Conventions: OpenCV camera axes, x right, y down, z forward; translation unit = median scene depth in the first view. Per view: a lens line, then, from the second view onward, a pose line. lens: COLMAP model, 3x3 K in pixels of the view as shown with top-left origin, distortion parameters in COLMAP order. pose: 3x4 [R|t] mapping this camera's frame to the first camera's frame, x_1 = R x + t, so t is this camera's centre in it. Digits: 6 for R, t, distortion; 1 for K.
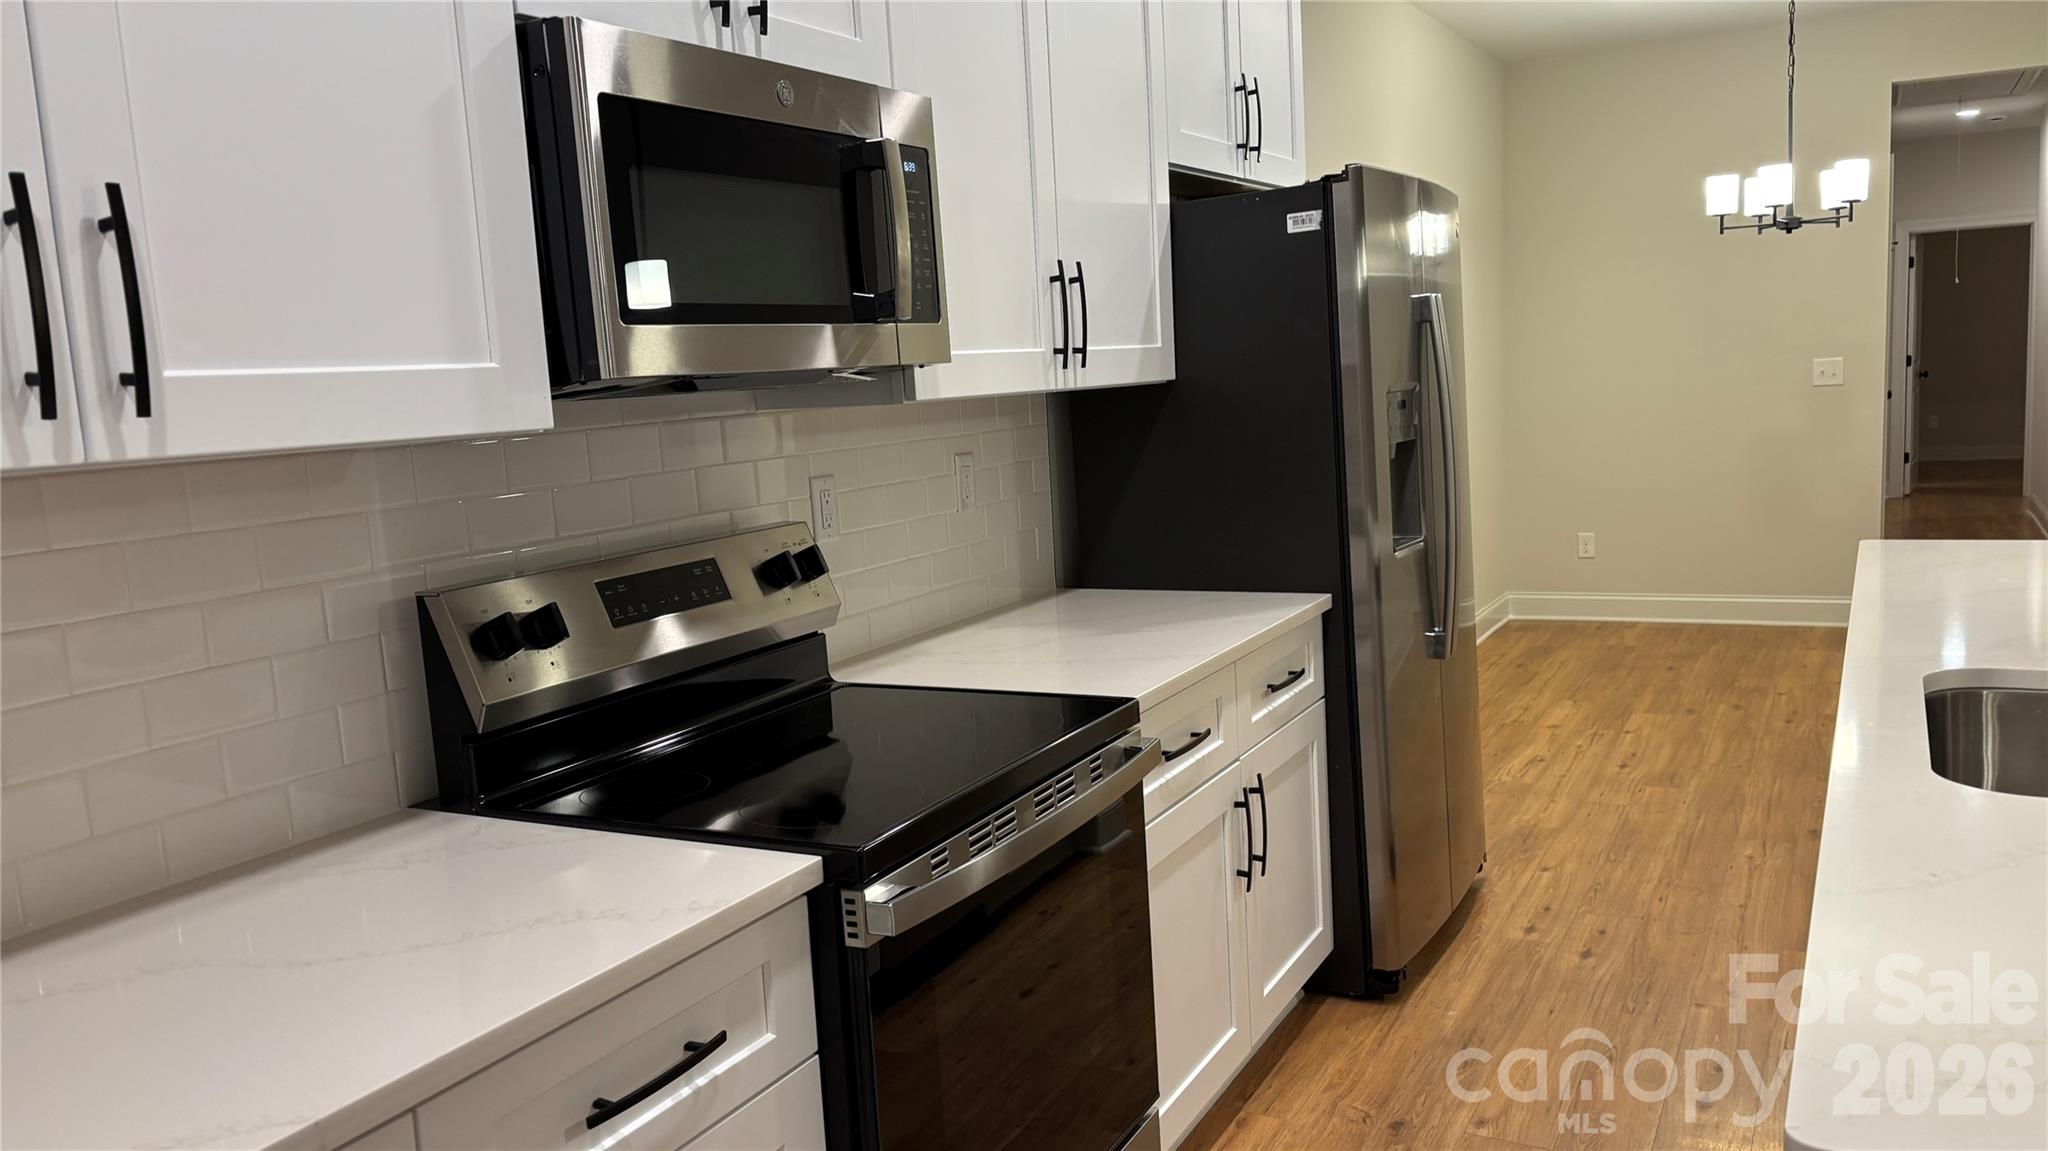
lens RADIAL K [[1541.9, 0, 1022.8], [0, 1541.9, 592.1], [0, 0, 1]] dist [0.047211, -0.041693]
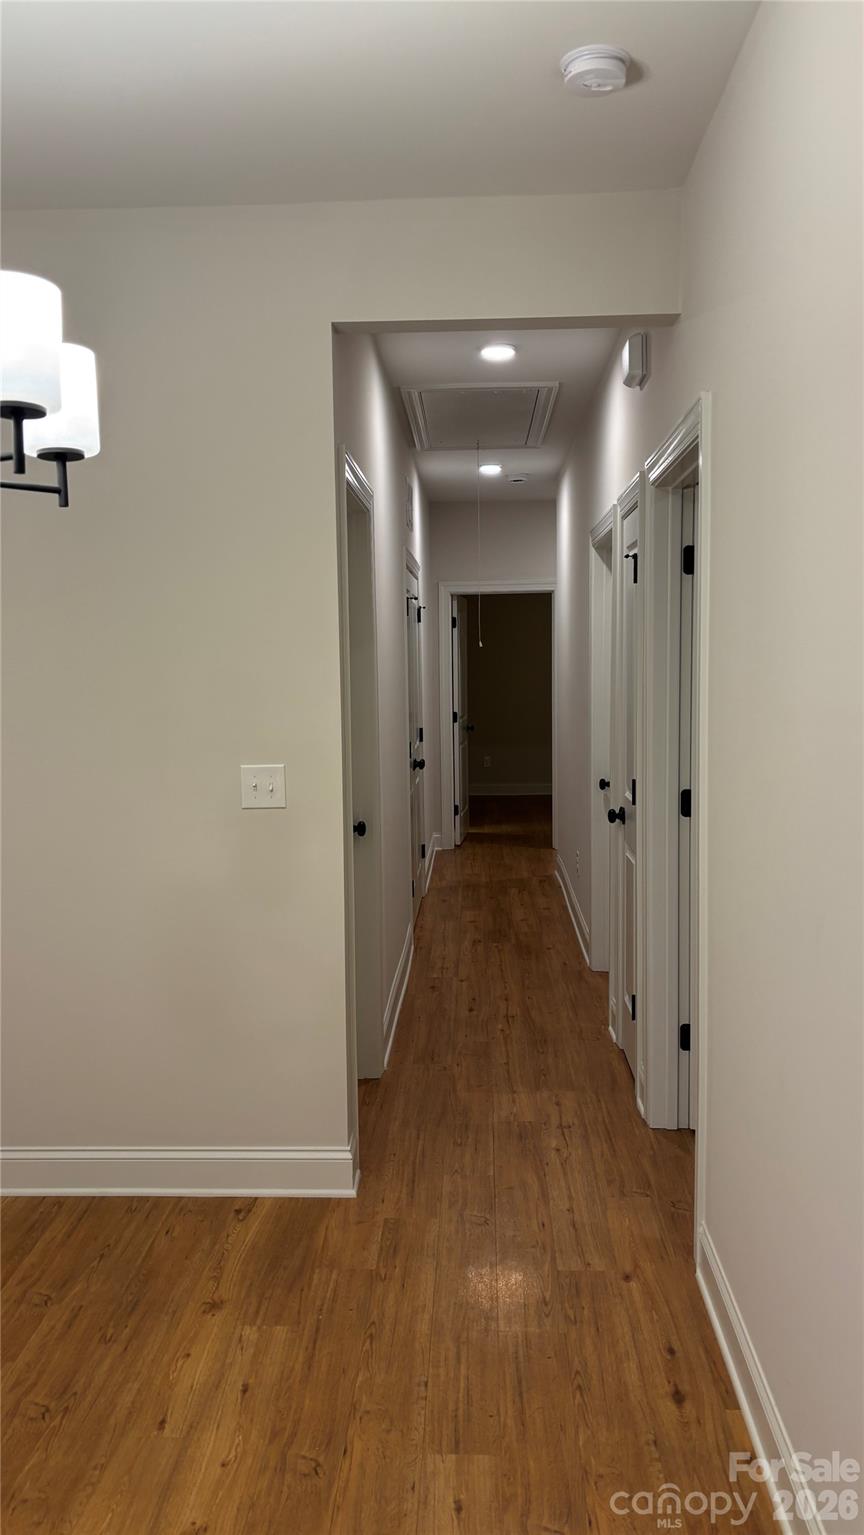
lens RADIAL K [[1155.7, 0, 431.0], [0, 1155.7, 768.4], [0, 0, 1]] dist [0.047211, -0.041693]
pose [[0.897658, 0.004614, 0.440668, 0.774854], [0.023875, 0.997968, -0.059082, -0.247714], [-0.440045, 0.063556, 0.895724, 1.161007]]
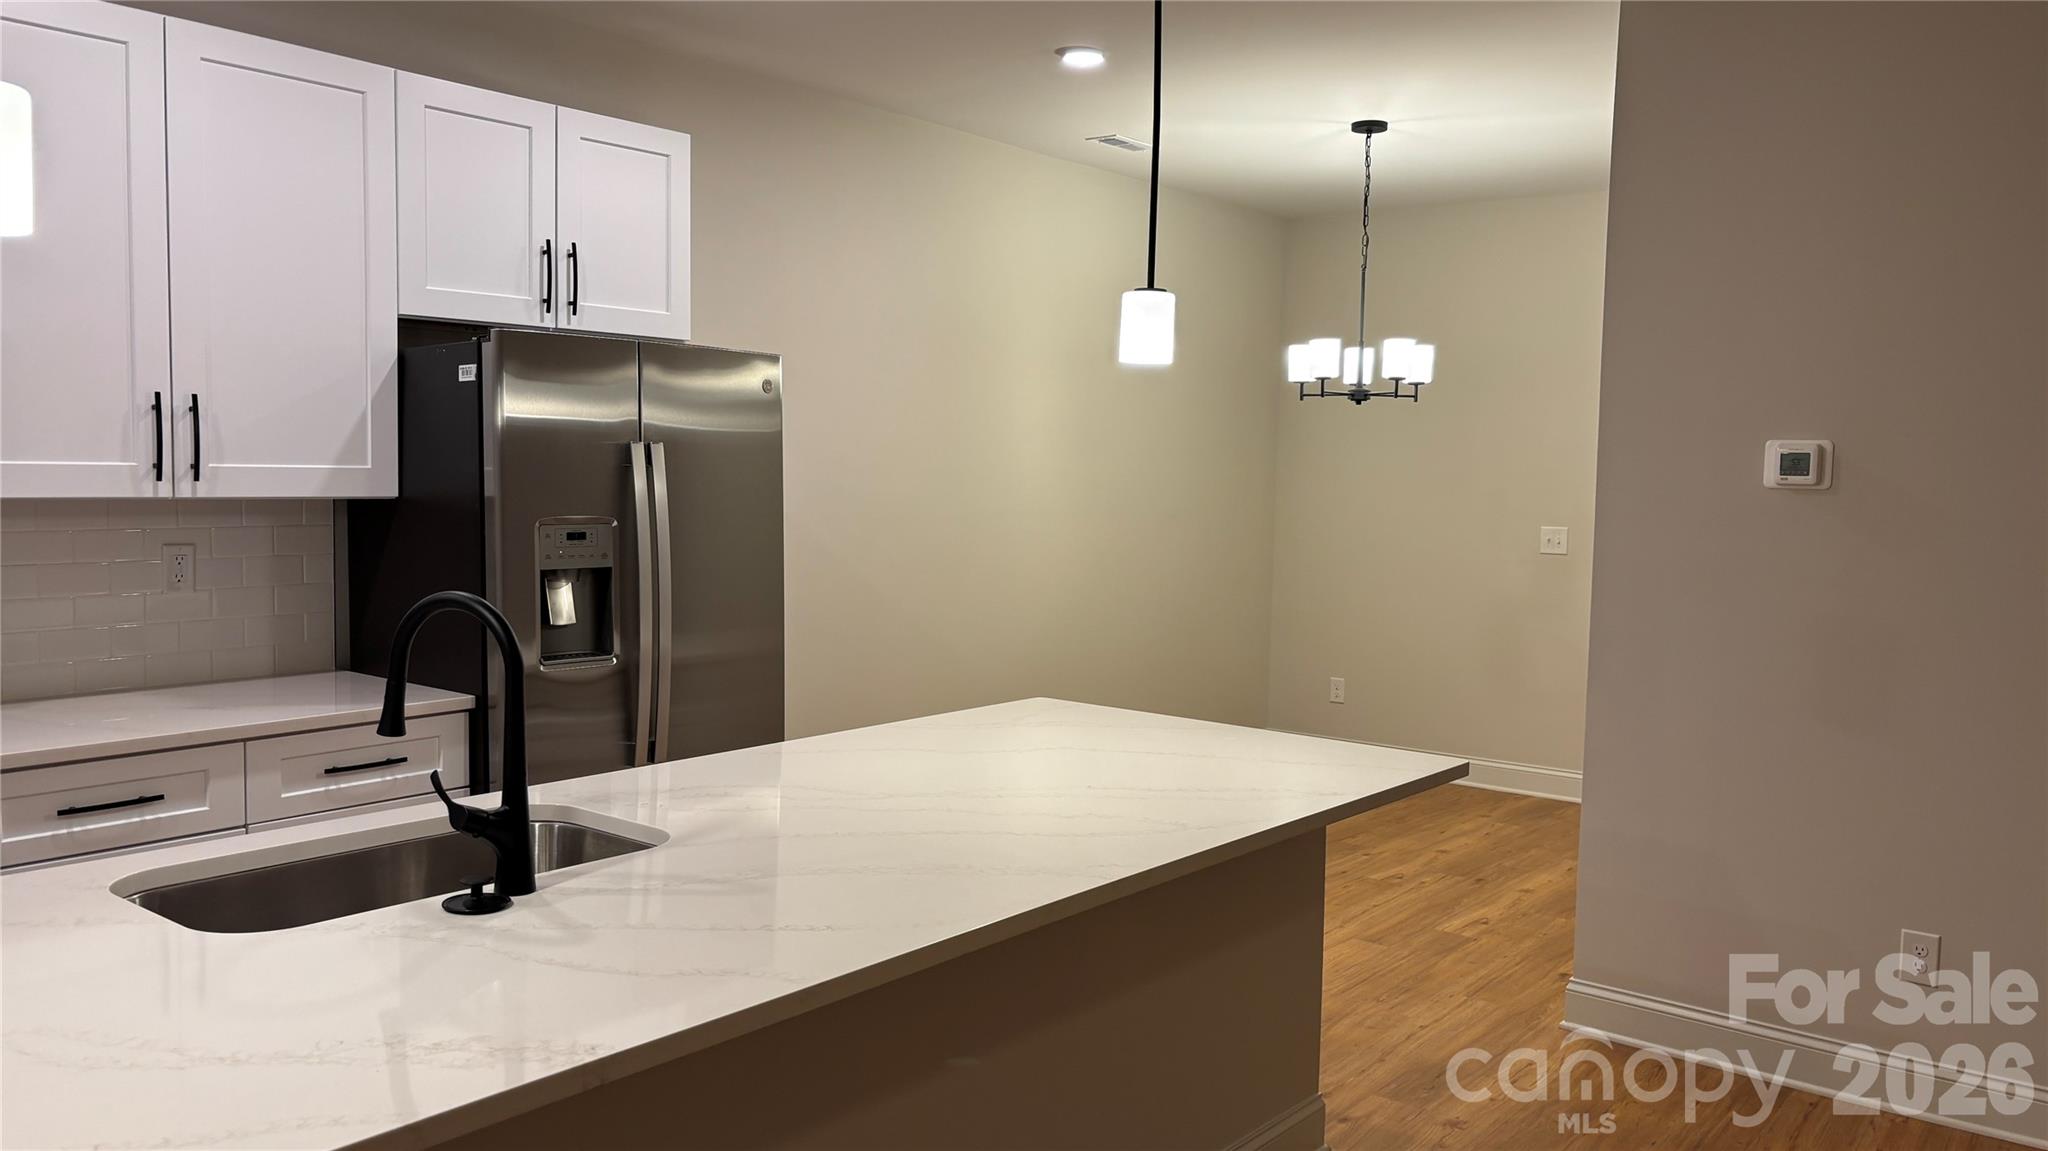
lens RADIAL K [[1541.9, 0, 1020.7], [0, 1541.9, 585.8], [0, 0, 1]] dist [0.047211, -0.041693]
pose [[0.980893, 0.091621, -0.171626, 0.733246], [-0.101598, 0.993555, -0.050264, -0.058656], [0.165914, 0.066740, 0.983879, -0.058851]]
